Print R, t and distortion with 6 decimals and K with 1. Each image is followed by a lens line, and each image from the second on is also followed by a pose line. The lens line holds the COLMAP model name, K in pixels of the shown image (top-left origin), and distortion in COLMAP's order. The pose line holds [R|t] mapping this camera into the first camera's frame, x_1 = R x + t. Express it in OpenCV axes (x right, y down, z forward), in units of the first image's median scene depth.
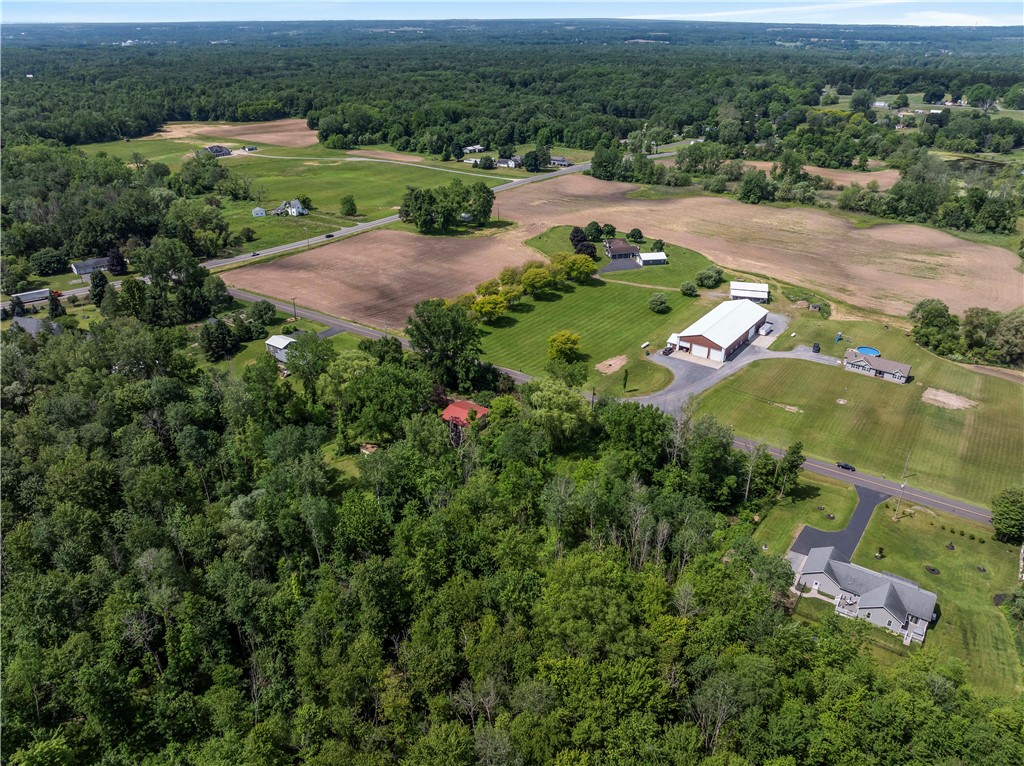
lens RADIAL K [[723.1, 0, 512.0], [0, 723.1, 383.0], [0, 0, 1]] dist [-0.034343, -0.000912]
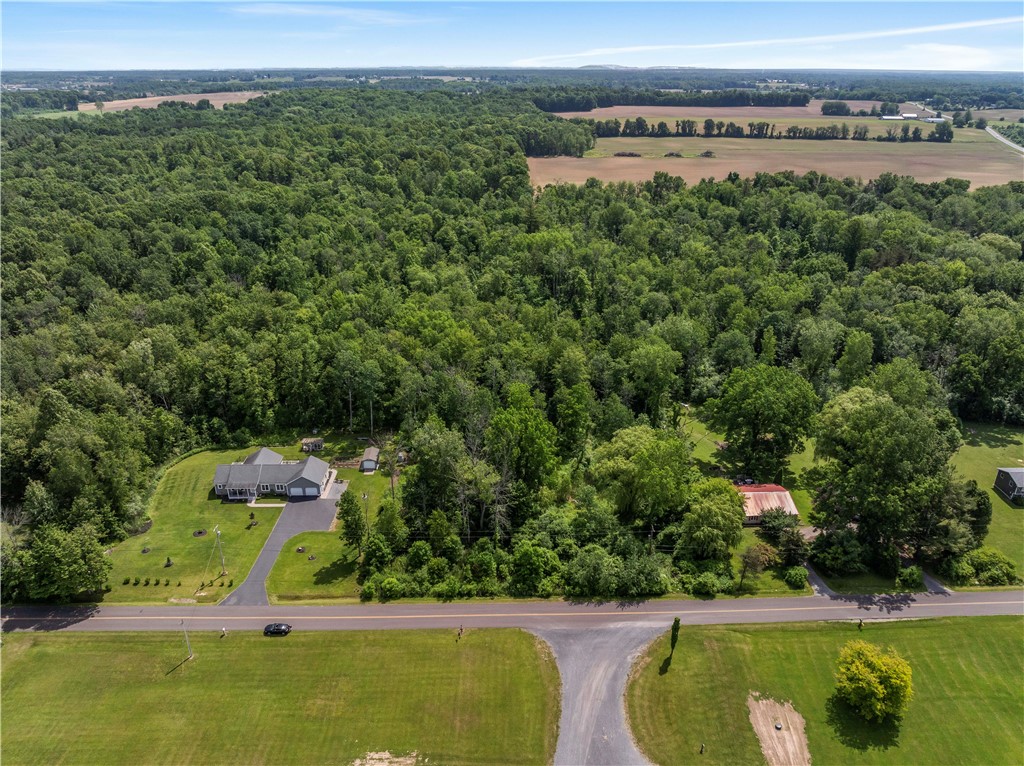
lens RADIAL K [[722.9, 0, 512.0], [0, 722.9, 383.0], [0, 0, 1]] dist [-0.055324, 0.025917]
pose [[-0.811138, 0.236451, -0.534927, 0.363493], [-0.267301, 0.663638, 0.698667, -0.341784], [0.520198, 0.709701, -0.475098, 0.780152]]
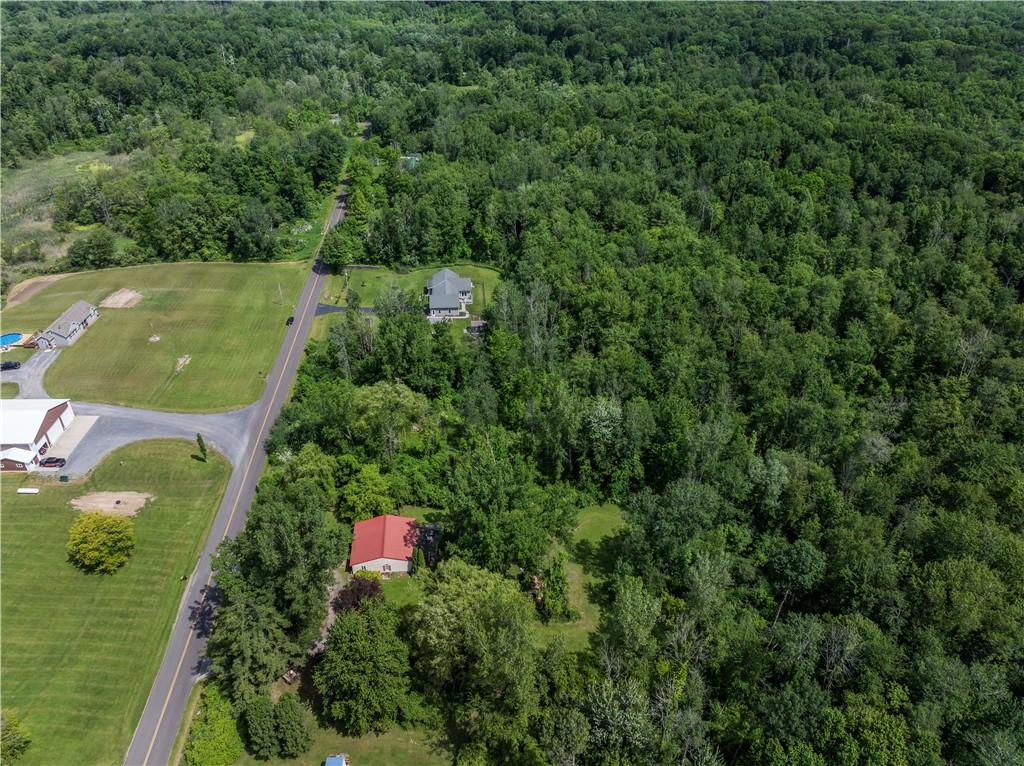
lens RADIAL K [[722.9, 0, 512.0], [0, 722.9, 383.0], [0, 0, 1]] dist [-0.055324, 0.025917]
pose [[-0.621921, -0.428730, 0.655290, -0.348800], [0.341345, 0.604703, 0.719596, -0.332185], [-0.704768, 0.671211, -0.229732, 0.667352]]
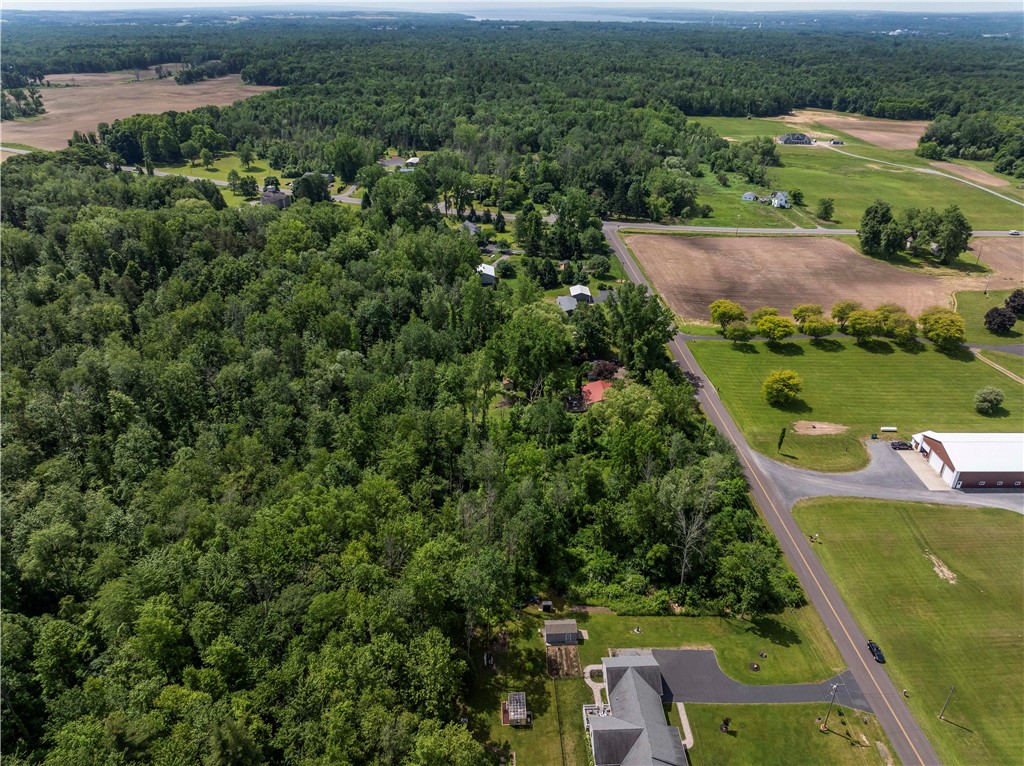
lens RADIAL K [[723.1, 0, 512.0], [0, 723.1, 383.0], [0, 0, 1]] dist [-0.034343, -0.000912]
pose [[0.597696, 0.375698, -0.708245, 0.399775], [-0.367124, 0.913598, 0.174810, -0.071309], [0.712727, 0.155530, 0.683982, 0.138776]]
